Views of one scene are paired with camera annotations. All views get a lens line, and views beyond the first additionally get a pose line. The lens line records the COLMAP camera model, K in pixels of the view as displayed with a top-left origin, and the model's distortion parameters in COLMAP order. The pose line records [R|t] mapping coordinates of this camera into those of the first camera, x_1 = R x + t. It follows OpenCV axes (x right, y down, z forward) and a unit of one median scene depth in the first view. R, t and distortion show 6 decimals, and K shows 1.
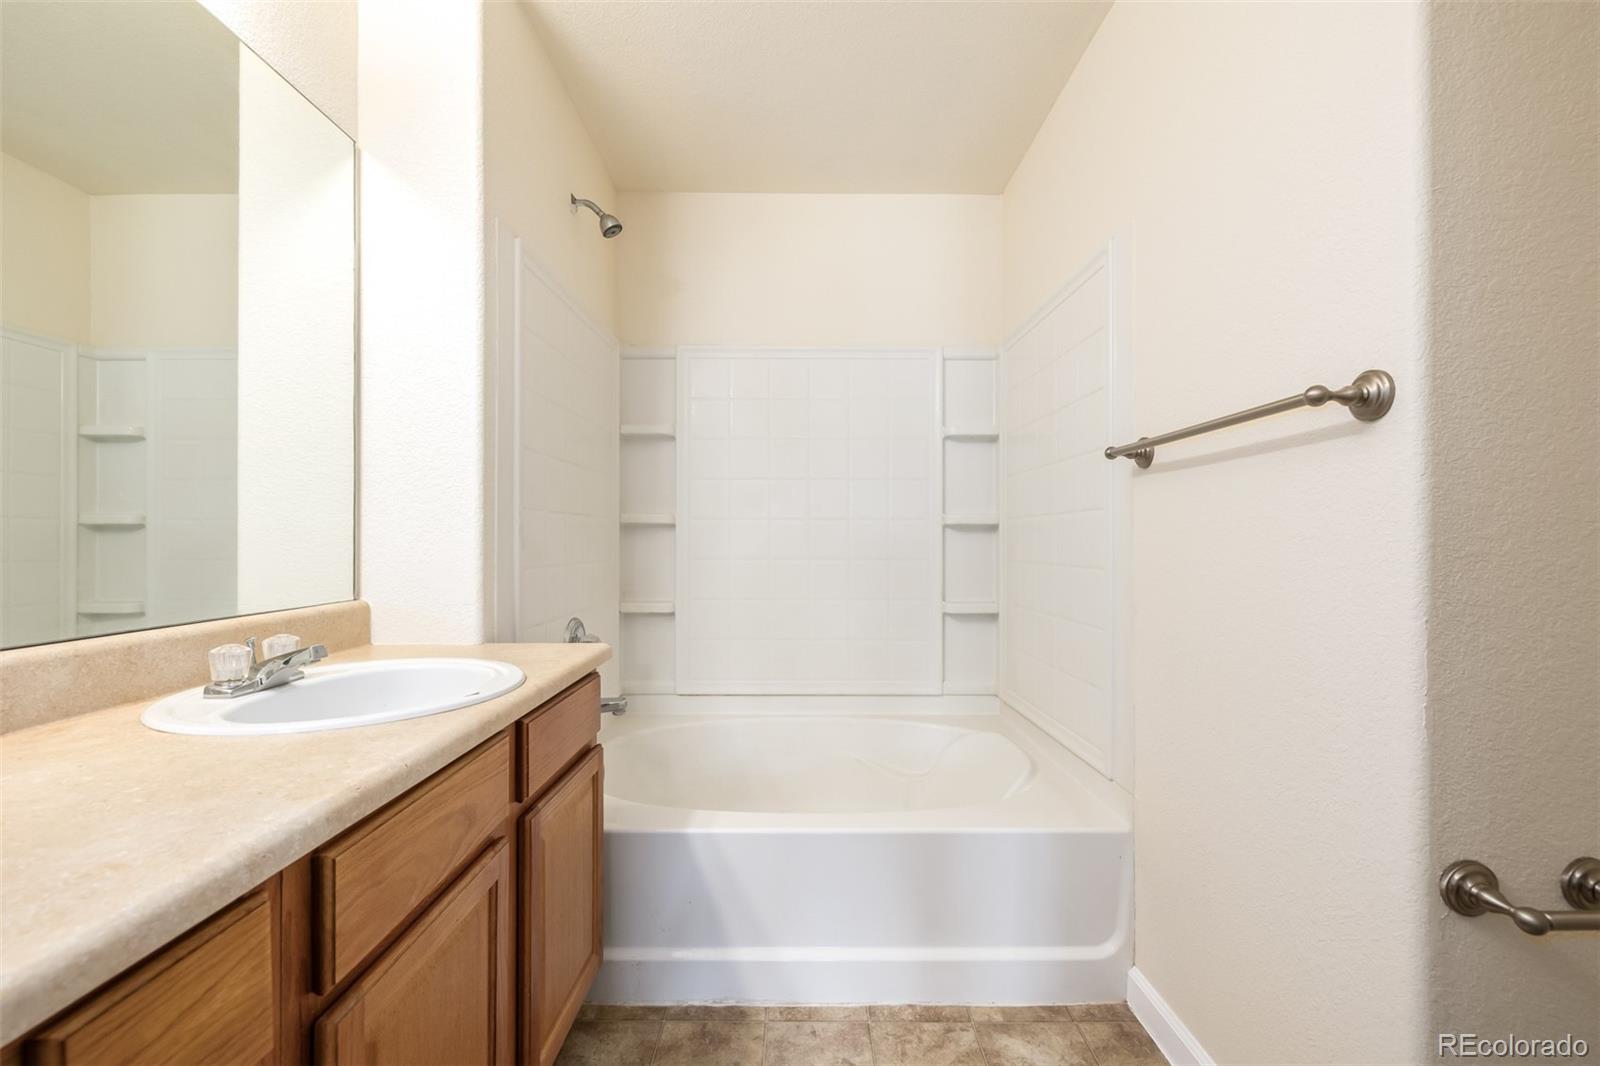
lens RADIAL K [[680.6, 0, 806.1], [0, 680.6, 535.1], [0, 0, 1]] dist [0.001576, 0.000507]
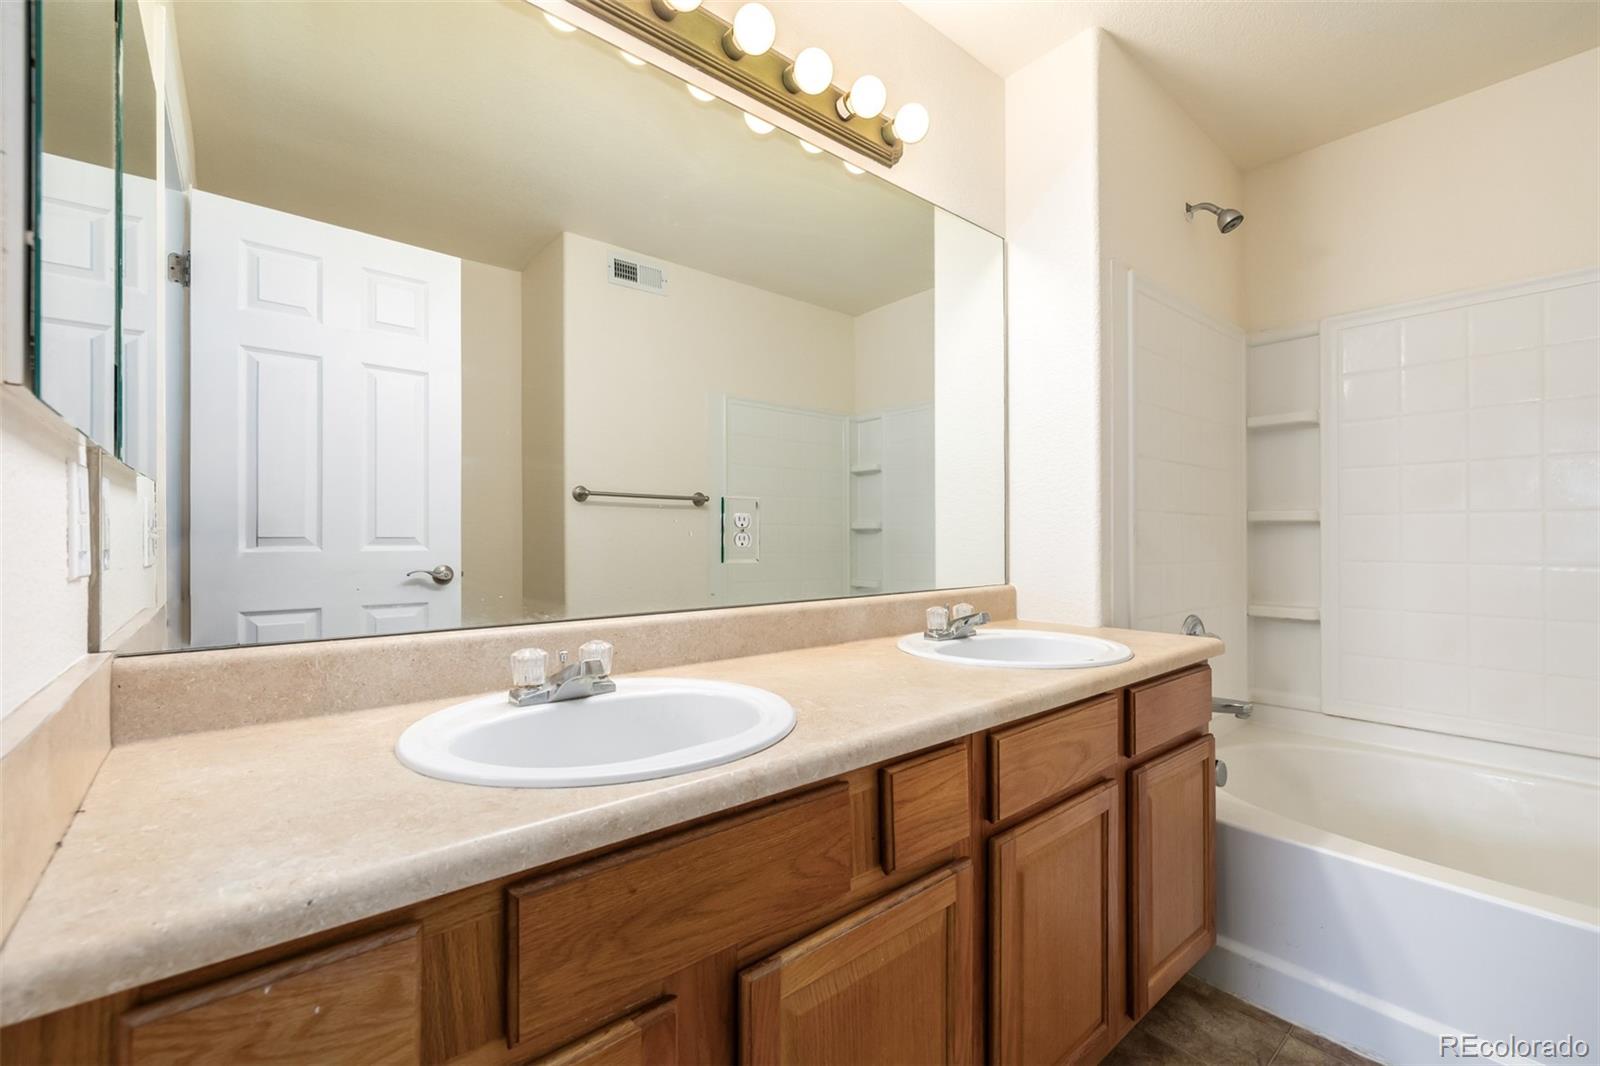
lens RADIAL K [[680.6, 0, 797.6], [0, 680.6, 535.1], [0, 0, 1]] dist [0.001576, 0.000507]
pose [[0.639129, -0.004862, -0.769084, 0.094158], [0.005496, 0.999983, -0.001755, -0.000396], [0.769080, -0.003106, 0.639145, -0.152298]]
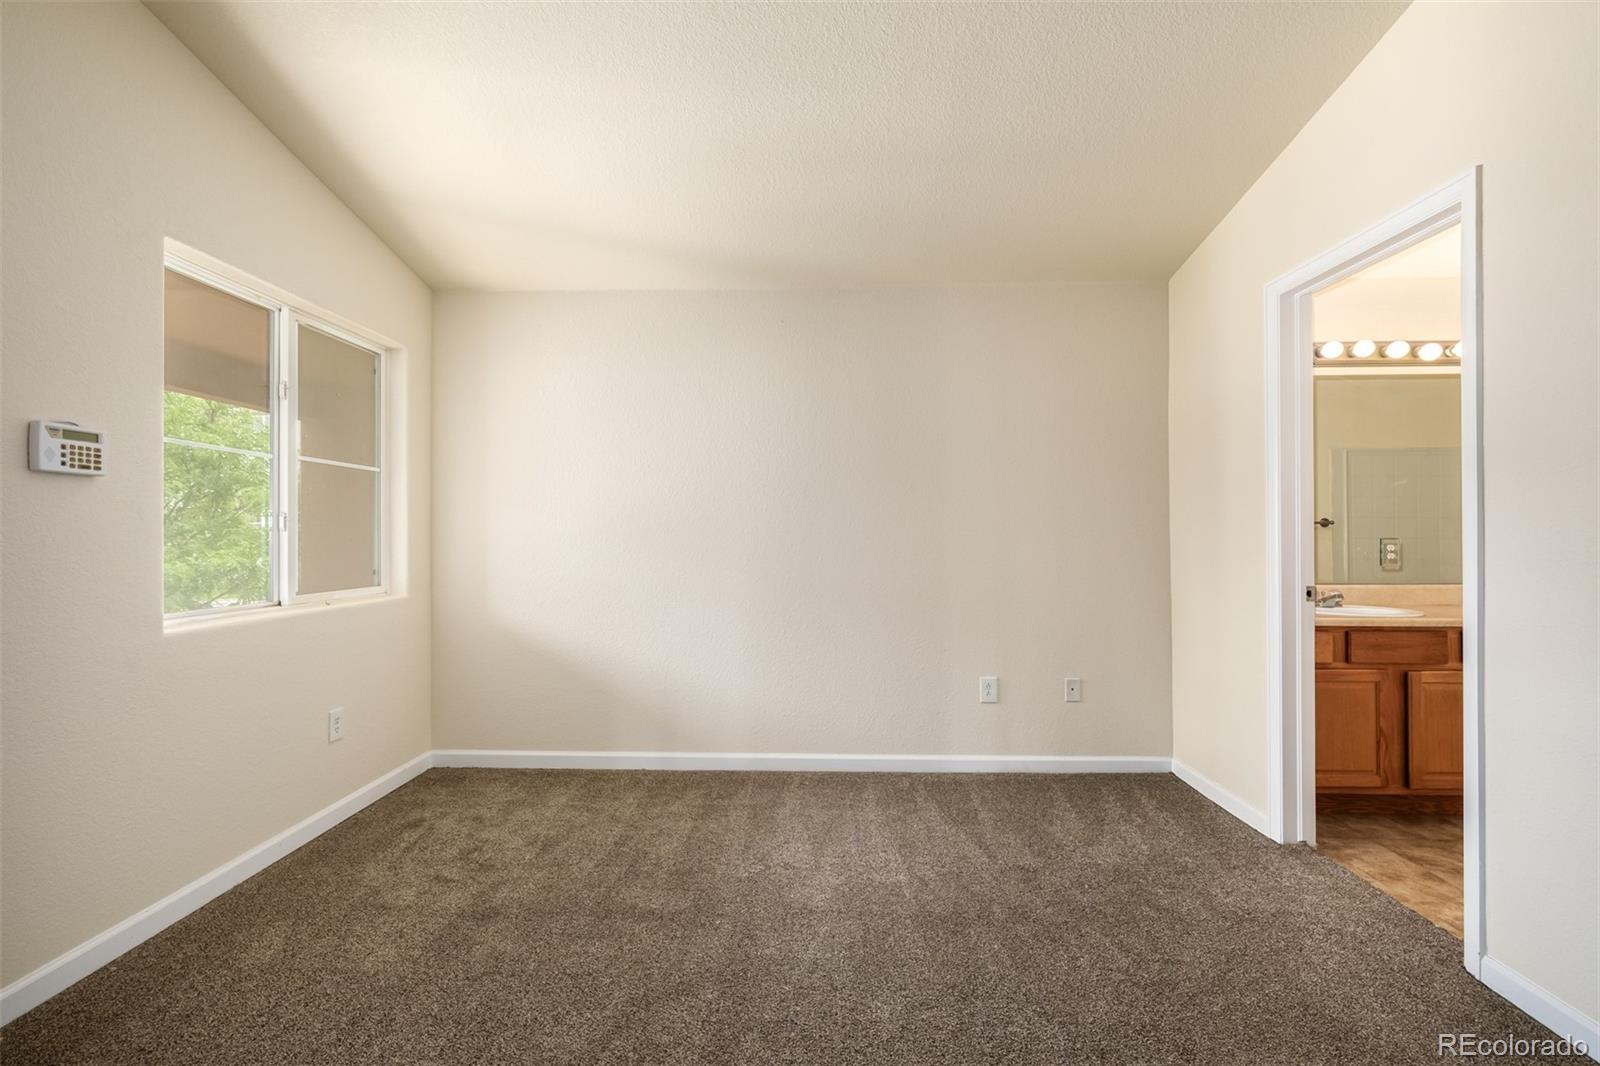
lens RADIAL K [[680.6, 0, 796.6], [0, 680.6, 527.4], [0, 0, 1]] dist [0.001576, 0.000507]
pose [[-0.026456, -0.010074, -0.999599, 1.547685], [0.001196, 0.999948, -0.010109, -0.067407], [0.999649, -0.001463, -0.026442, -1.442802]]
